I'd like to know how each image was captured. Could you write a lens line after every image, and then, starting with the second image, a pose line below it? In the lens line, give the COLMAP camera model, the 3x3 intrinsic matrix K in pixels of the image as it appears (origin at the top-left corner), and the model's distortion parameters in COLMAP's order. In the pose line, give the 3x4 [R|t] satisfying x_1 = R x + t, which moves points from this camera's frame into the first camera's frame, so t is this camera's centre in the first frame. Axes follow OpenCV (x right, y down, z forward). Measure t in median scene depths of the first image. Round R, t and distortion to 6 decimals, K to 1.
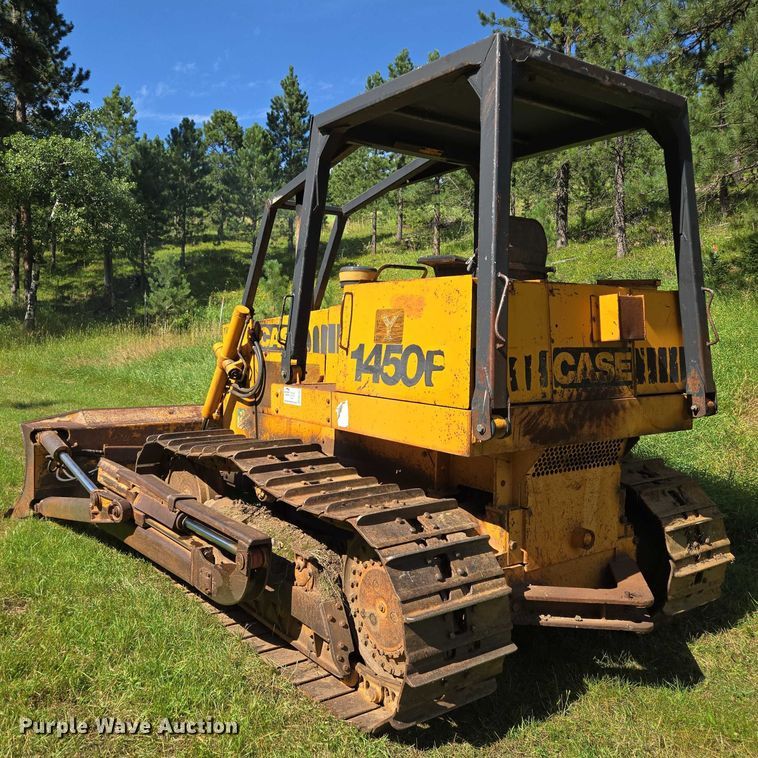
lens RADIAL K [[699.3, 0, 333.9], [0, 699.3, 373.8], [0, 0, 1]] dist [0.100352, -0.137752]
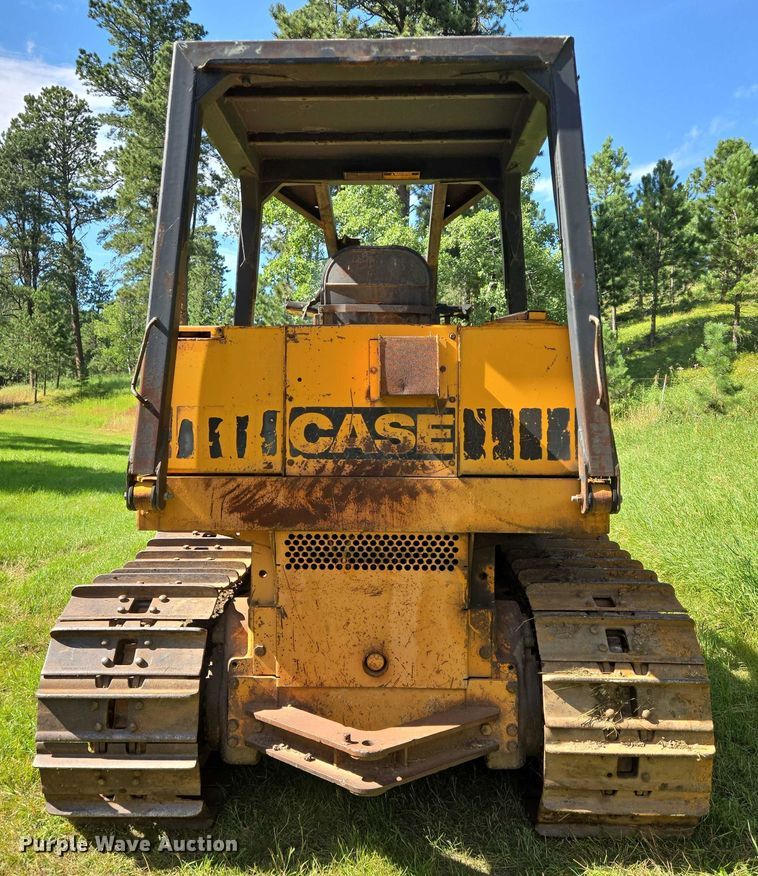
lens RADIAL K [[839.0, 0, 379.0], [0, 839.0, 438.0], [0, 0, 1]] dist [0.051172, -0.018196]
pose [[0.801620, 0.003962, -0.597820, 0.910281], [-0.030594, 0.998940, -0.034402, 0.026306], [0.597050, 0.045867, 0.800892, 0.282025]]
